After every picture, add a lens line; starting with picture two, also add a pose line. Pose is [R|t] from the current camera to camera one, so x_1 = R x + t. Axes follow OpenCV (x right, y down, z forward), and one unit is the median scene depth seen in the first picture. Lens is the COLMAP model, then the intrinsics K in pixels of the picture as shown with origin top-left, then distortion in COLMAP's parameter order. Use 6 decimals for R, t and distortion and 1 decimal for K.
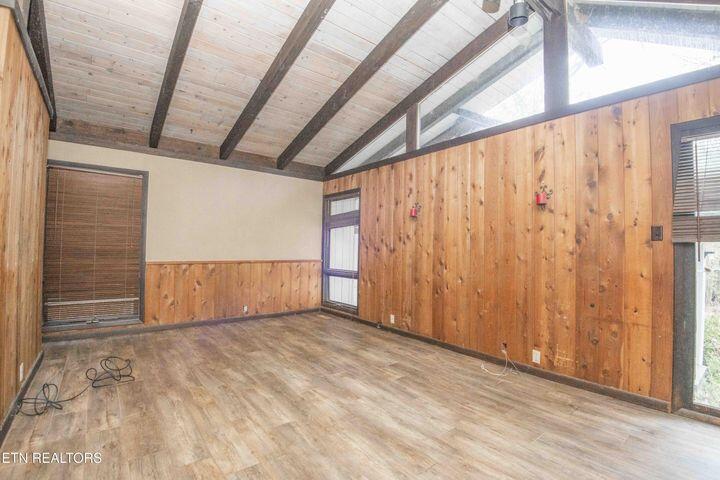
lens RADIAL K [[334.7, 0, 362.0], [0, 334.7, 239.8], [0, 0, 1]] dist [-0.021855, -0.006366]
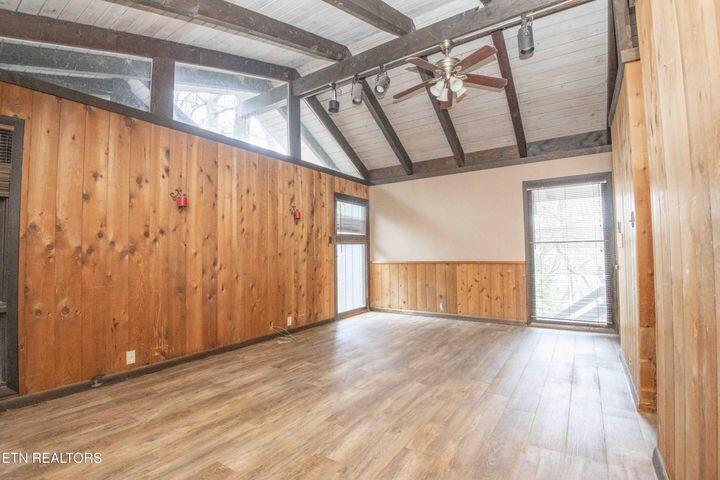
lens RADIAL K [[334.7, 0, 362.0], [0, 334.7, 238.0], [0, 0, 1]] dist [-0.021855, -0.006366]
pose [[-0.304295, 0.030016, 0.952105, -0.935057], [-0.012711, 0.999286, -0.035566, 0.031292], [-0.952493, -0.022925, -0.303696, 1.090154]]
